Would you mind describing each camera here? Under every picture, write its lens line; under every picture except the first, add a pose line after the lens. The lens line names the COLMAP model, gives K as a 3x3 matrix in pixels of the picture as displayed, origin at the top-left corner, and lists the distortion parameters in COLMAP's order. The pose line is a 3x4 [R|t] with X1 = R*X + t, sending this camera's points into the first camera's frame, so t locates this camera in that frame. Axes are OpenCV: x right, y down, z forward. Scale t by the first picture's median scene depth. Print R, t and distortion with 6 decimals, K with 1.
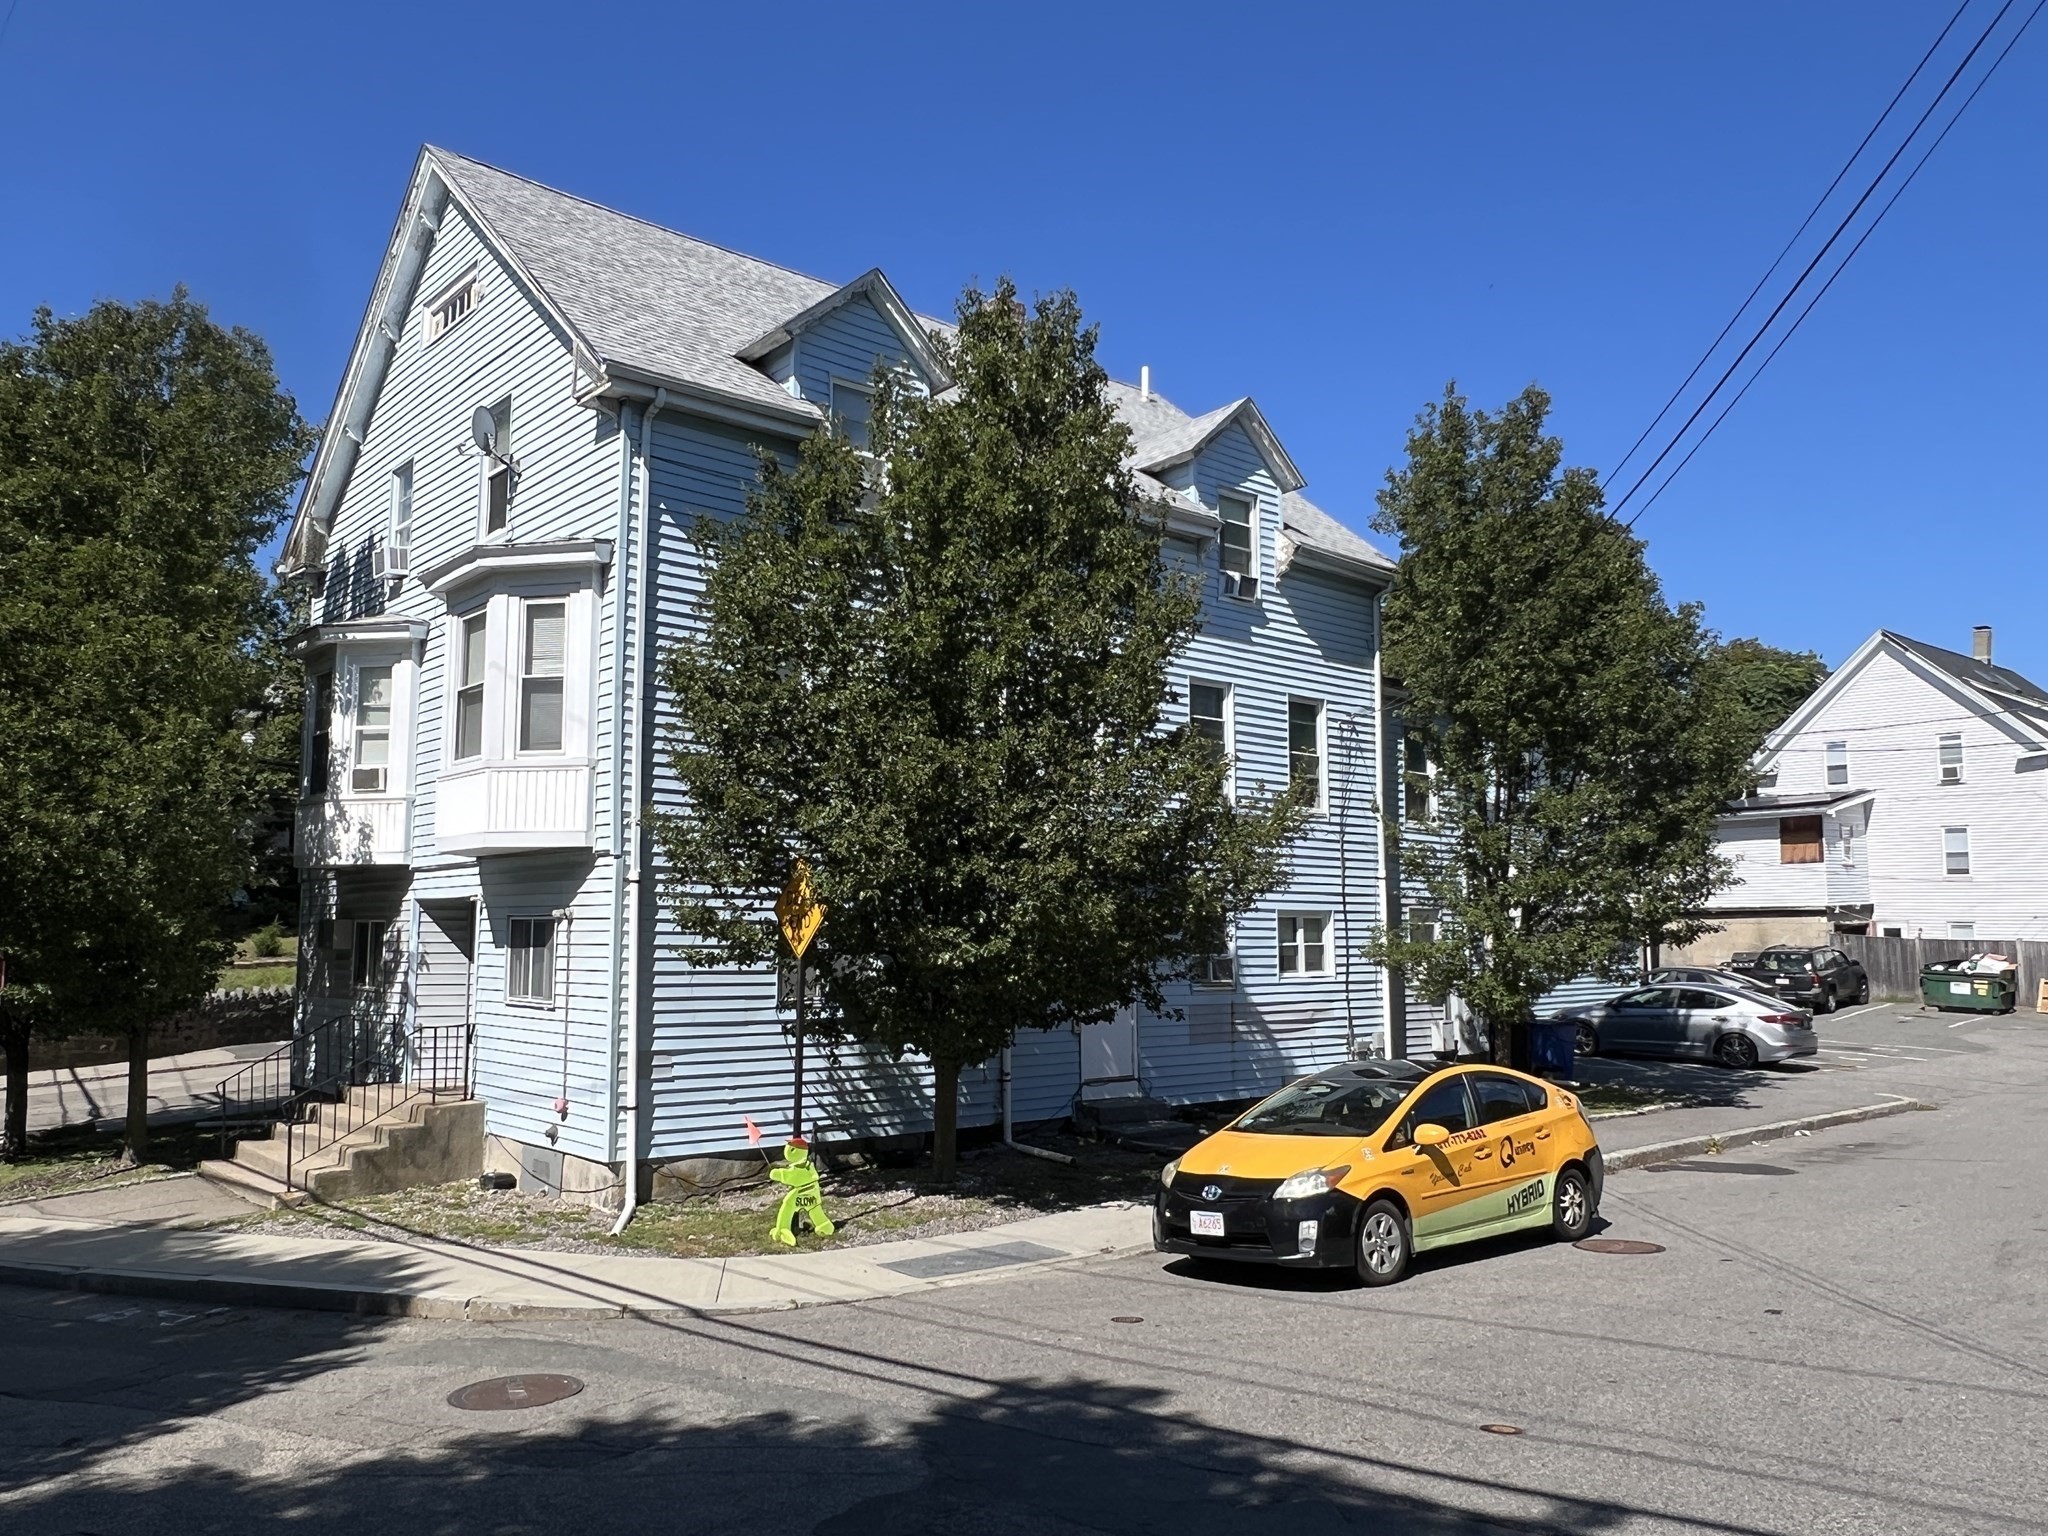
lens RADIAL K [[1496.7, 0, 1024.0], [0, 1496.7, 768.0], [0, 0, 1]] dist [-0.004332, 0.001008]
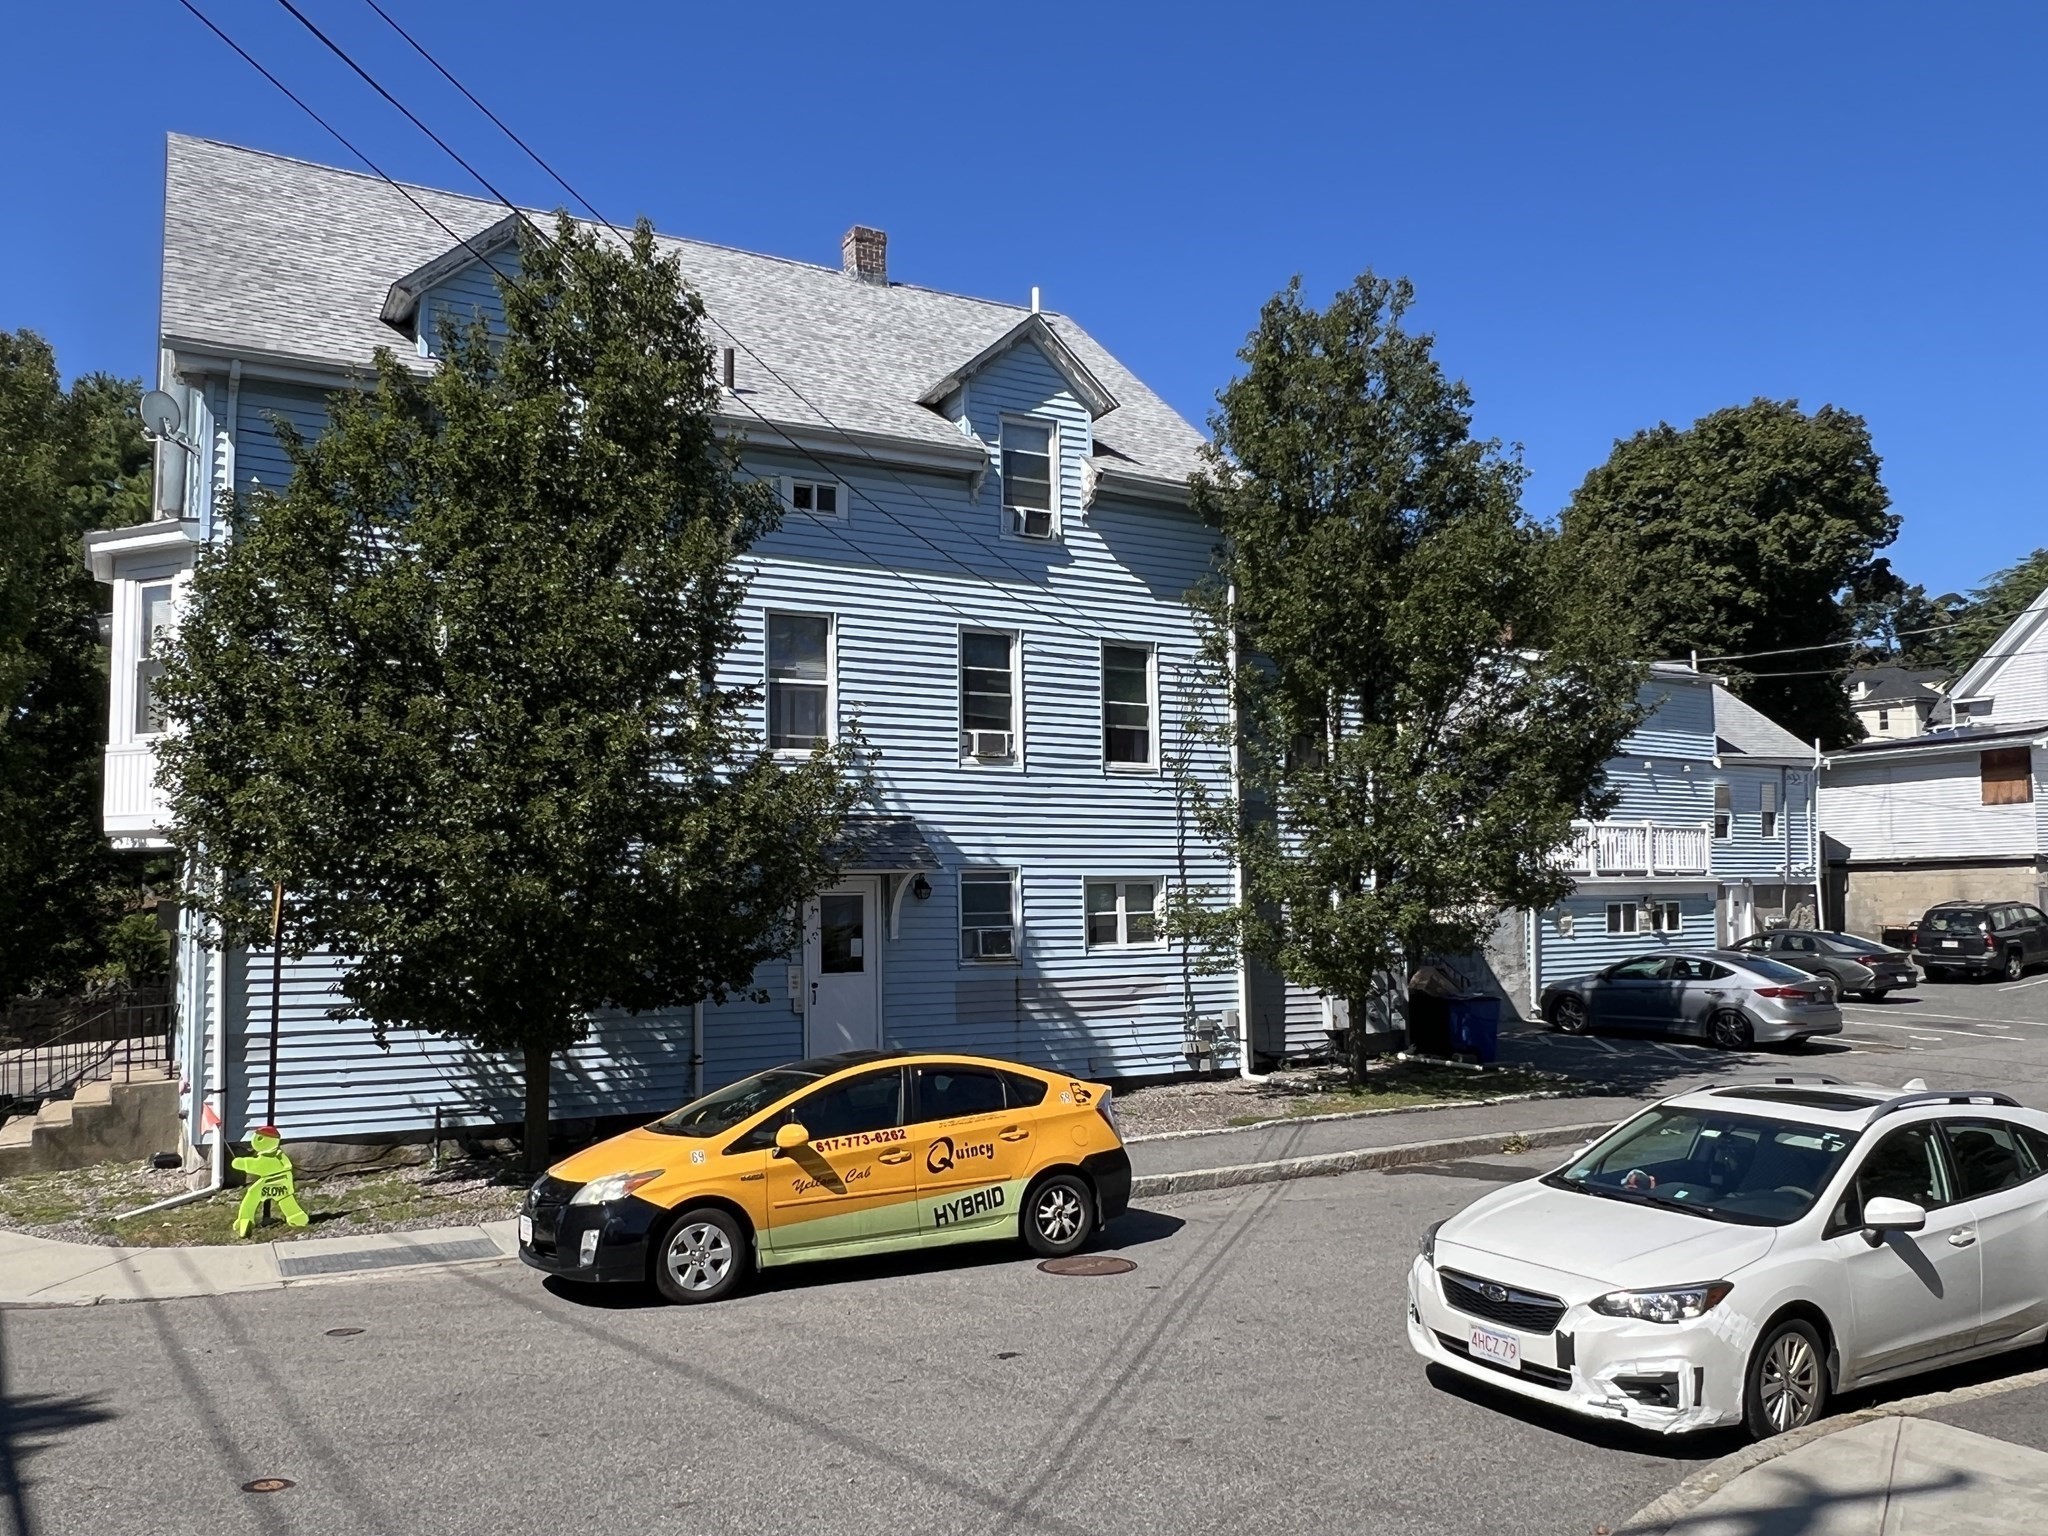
lens RADIAL K [[1549.7, 0, 1024.0], [0, 1549.7, 768.0], [0, 0, 1]] dist [0.001471, -0.008417]
pose [[0.980183, -0.030207, -0.195776, 0.322177], [0.035590, 0.999077, 0.024033, 0.005002], [0.194870, -0.030524, 0.980354, 0.070562]]
